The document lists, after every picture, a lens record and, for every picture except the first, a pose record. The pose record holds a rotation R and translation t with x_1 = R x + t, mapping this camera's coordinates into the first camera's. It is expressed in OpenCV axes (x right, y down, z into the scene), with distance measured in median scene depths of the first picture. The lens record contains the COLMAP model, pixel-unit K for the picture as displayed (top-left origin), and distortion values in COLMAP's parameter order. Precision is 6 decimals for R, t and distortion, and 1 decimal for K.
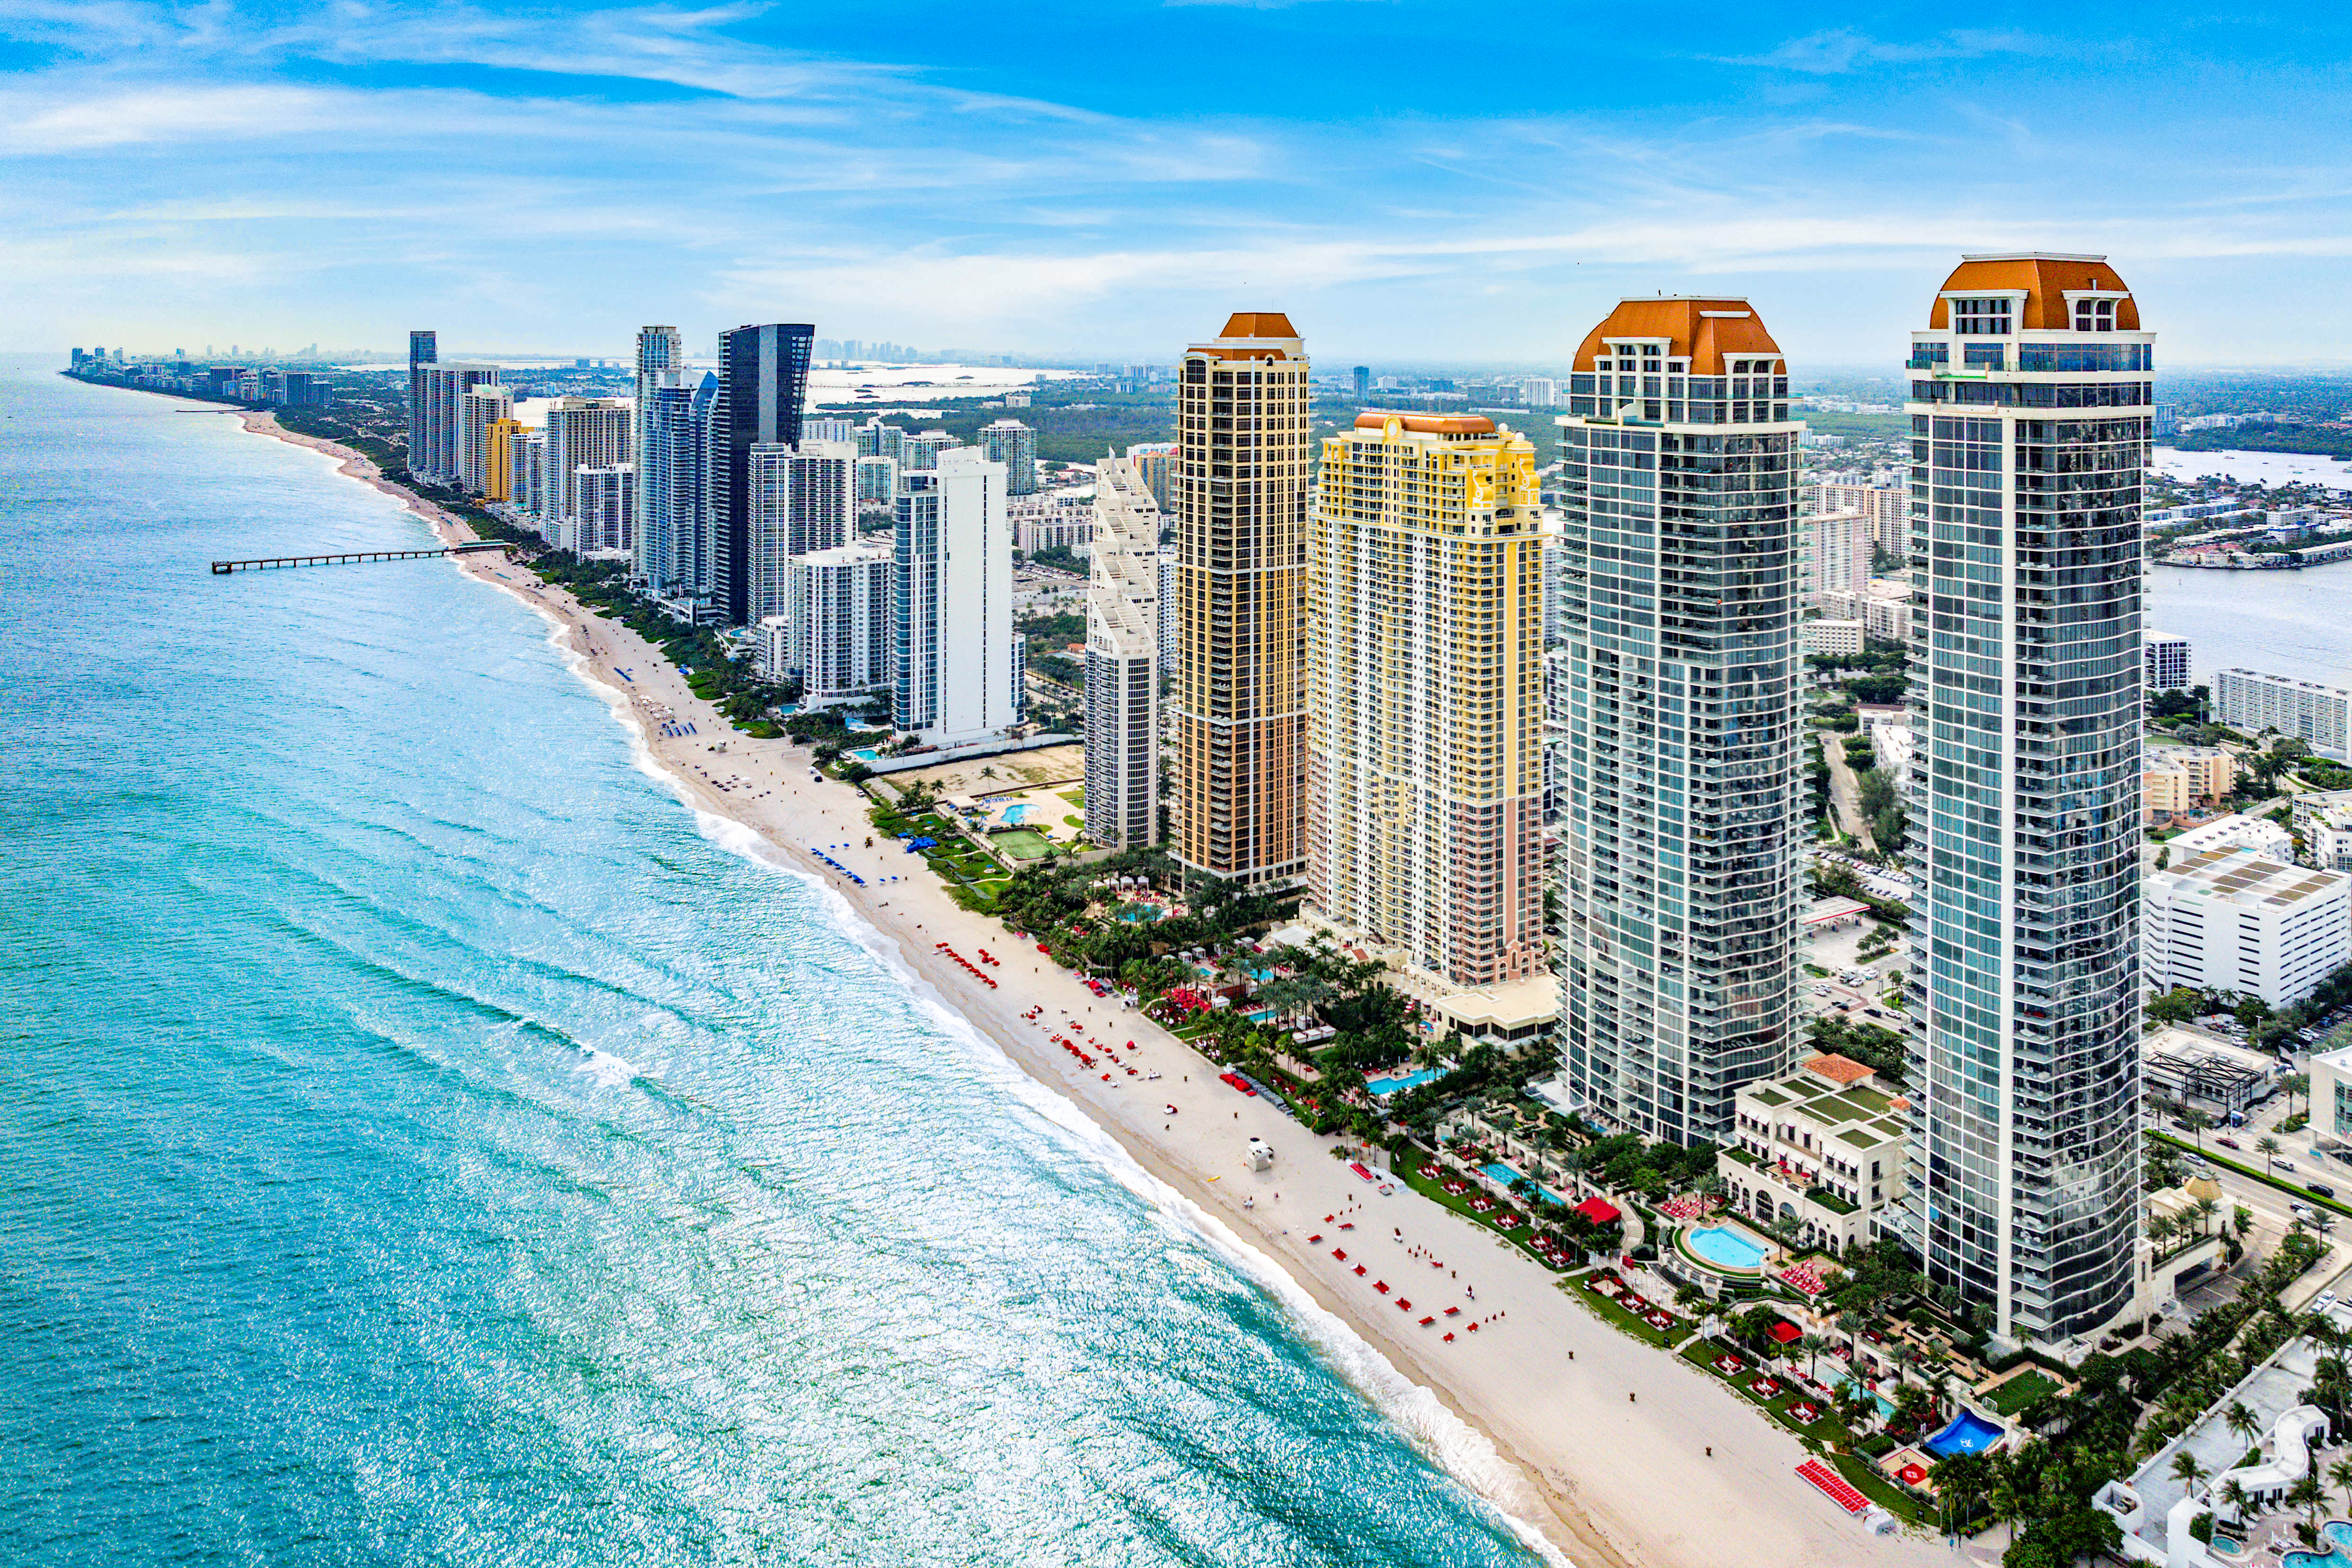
lens RADIAL K [[1721.4, 0, 1163.6], [0, 1721.4, 404.7], [0, 0, 1]] dist [-0.003518, -0.010324]
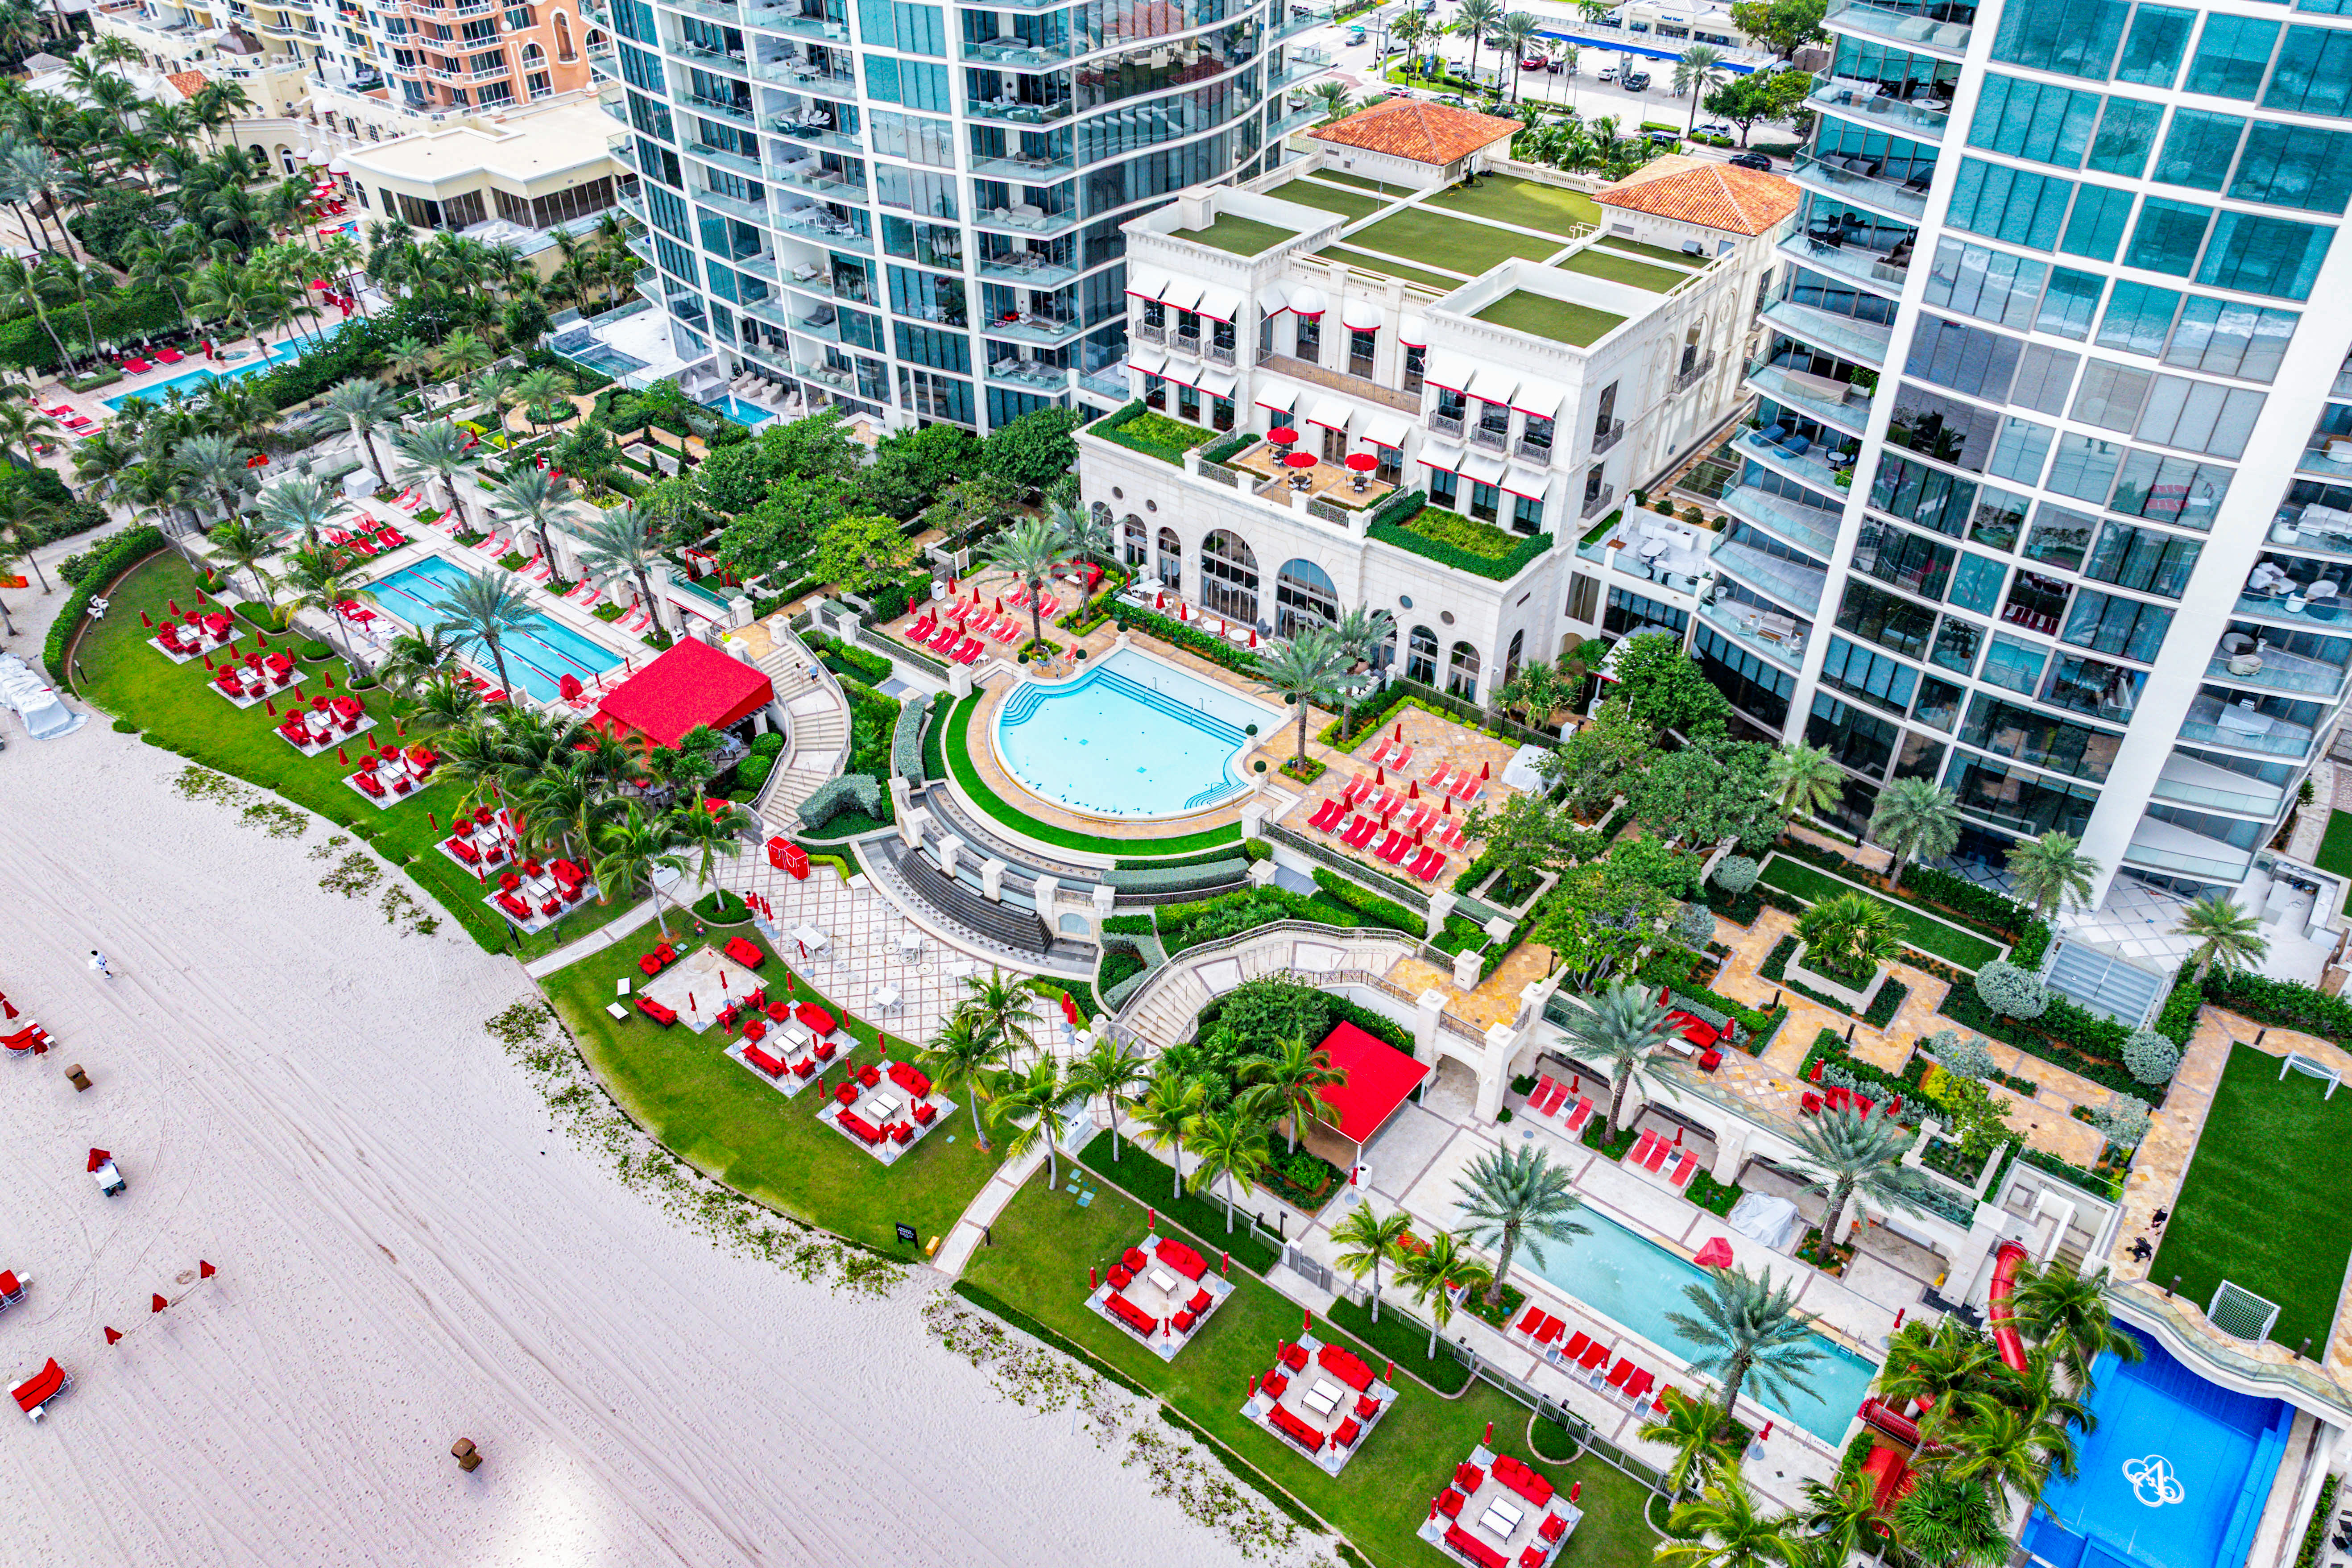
lens RADIAL K [[1687.6, 0, 1176.0], [0, 1687.6, 784.0], [0, 0, 1]] dist [-0.020379, -0.000271]
pose [[0.930180, -0.217681, 0.295602, 0.235468], [0.008311, 0.817506, 0.575859, 0.312213], [-0.367010, -0.533196, 0.762237, 0.728399]]
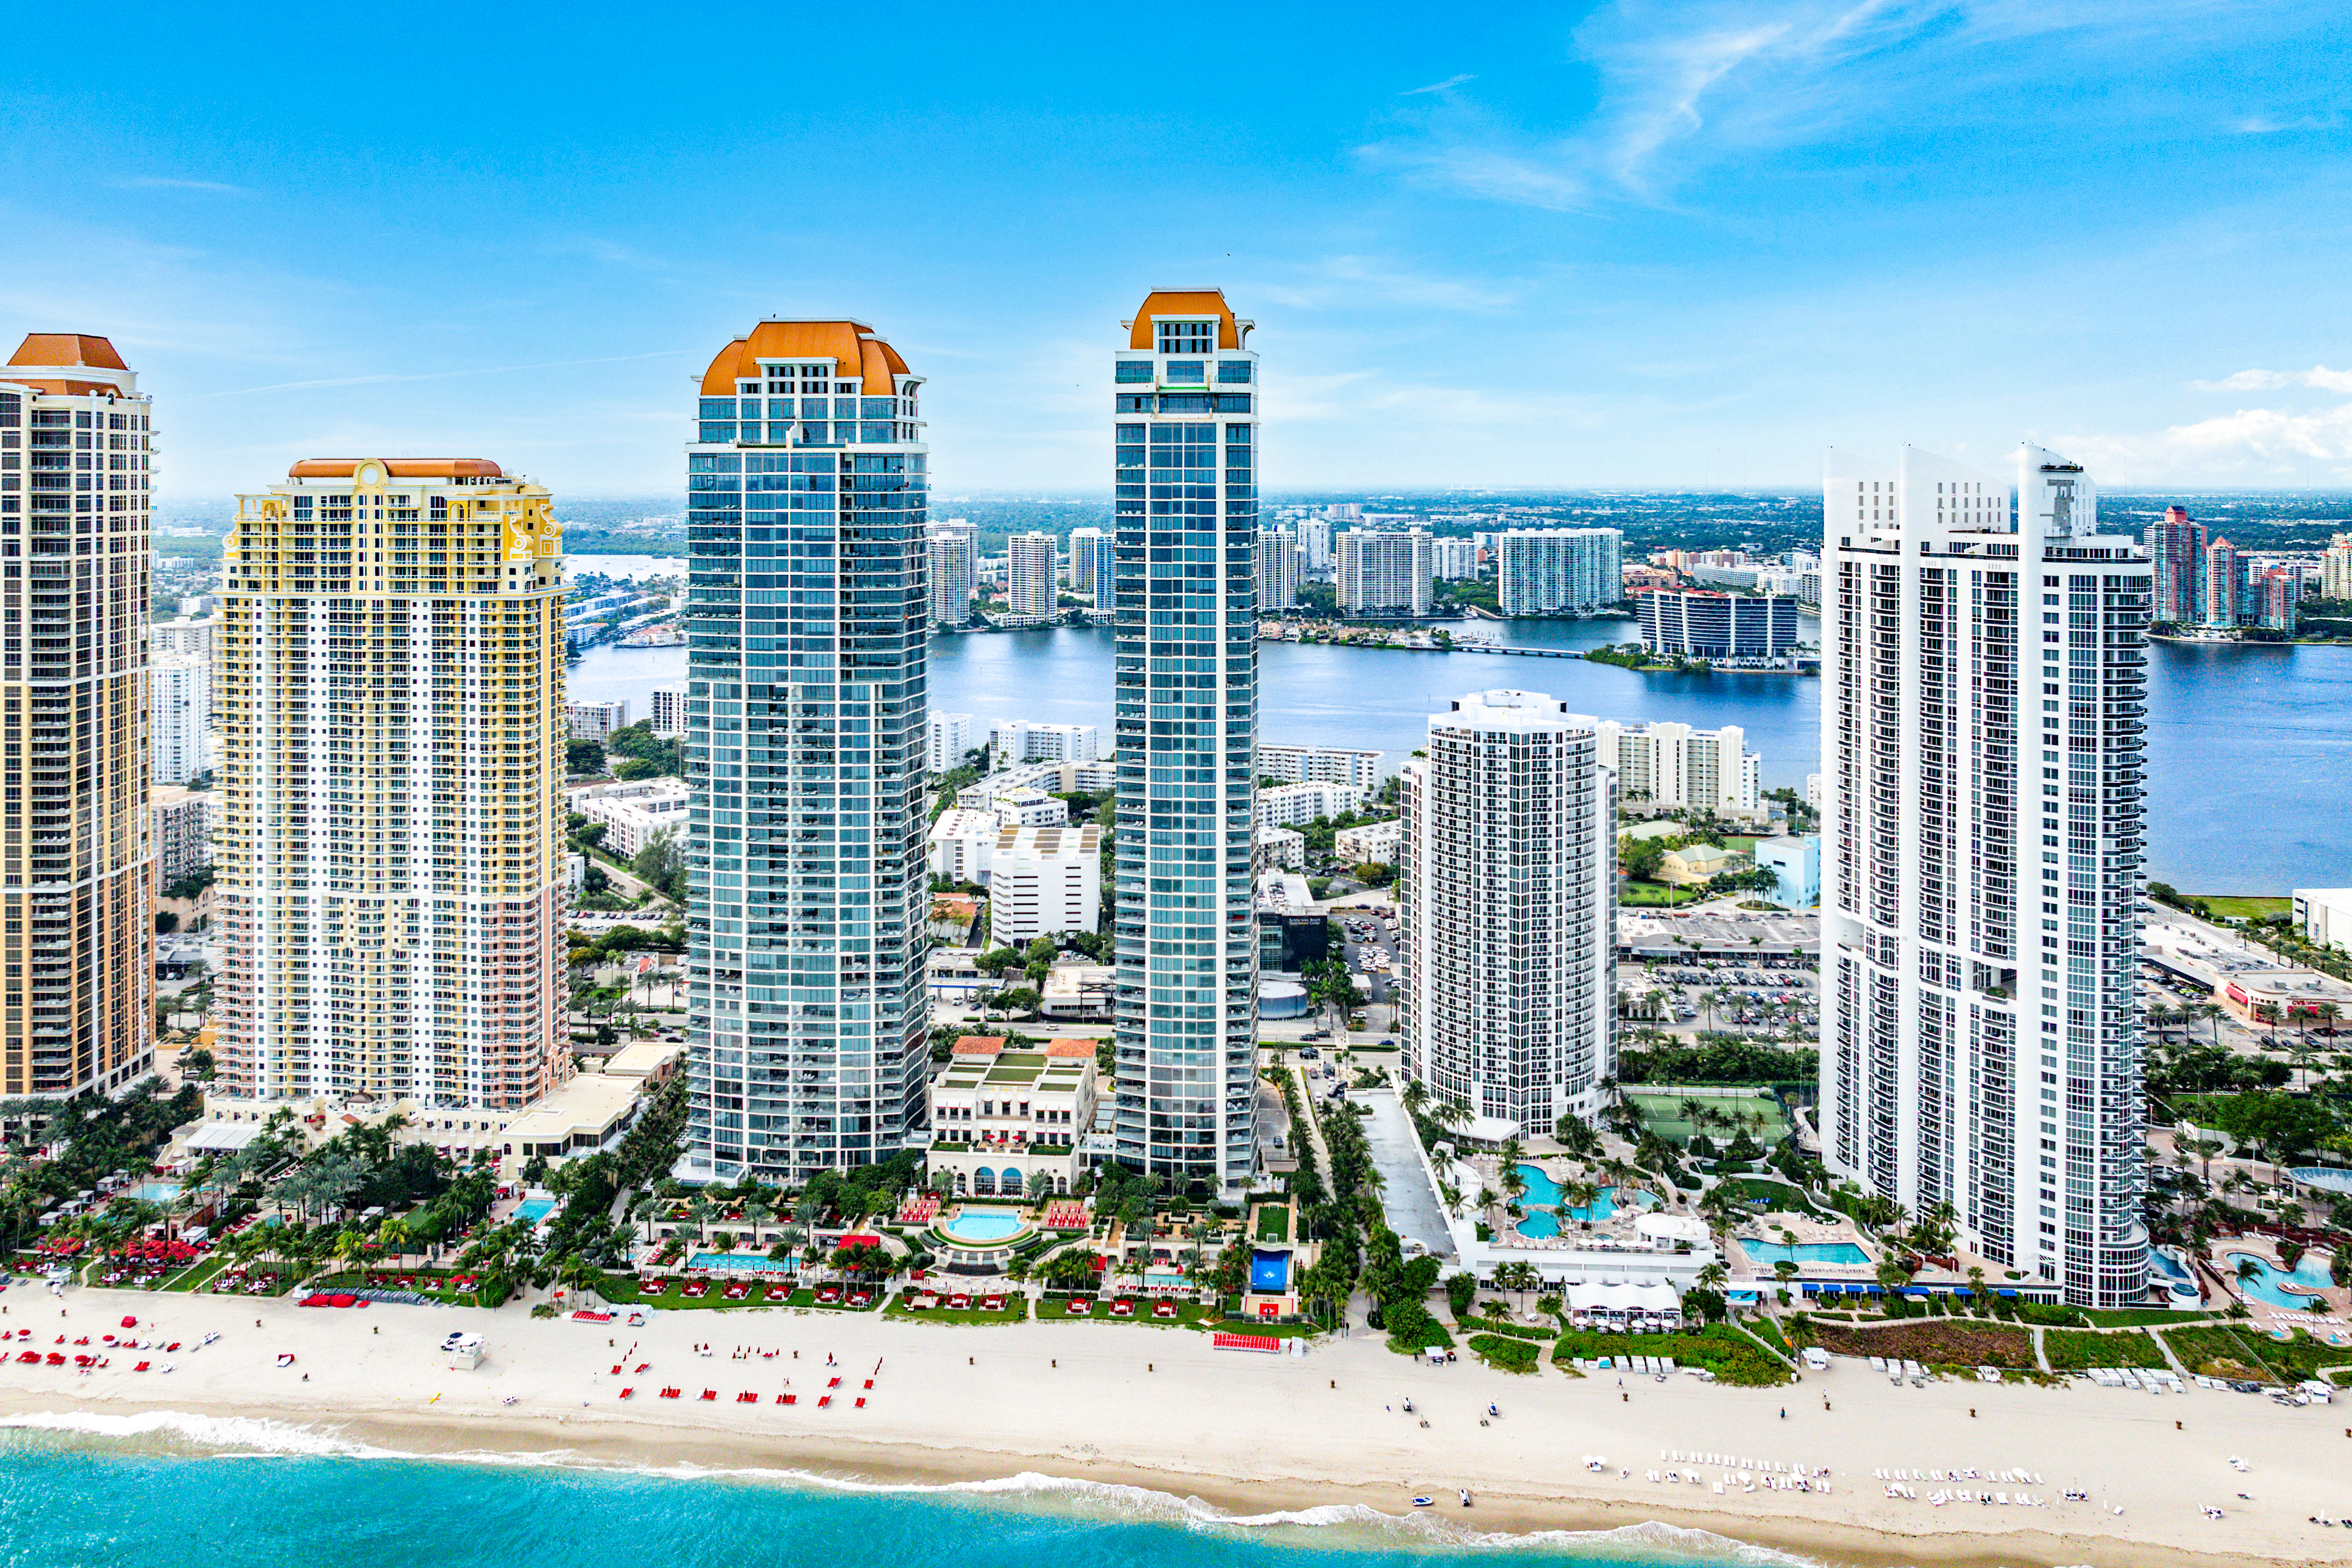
lens RADIAL K [[1744.9, 0, 1177.5], [0, 1744.9, 536.8], [0, 0, 1]] dist [-0.009926, -0.003209]
pose [[0.584552, -0.032087, 0.810722, -0.422345], [0.030706, 0.999377, 0.017414, 0.053959], [-0.810775, 0.014715, 0.585173, 0.262012]]
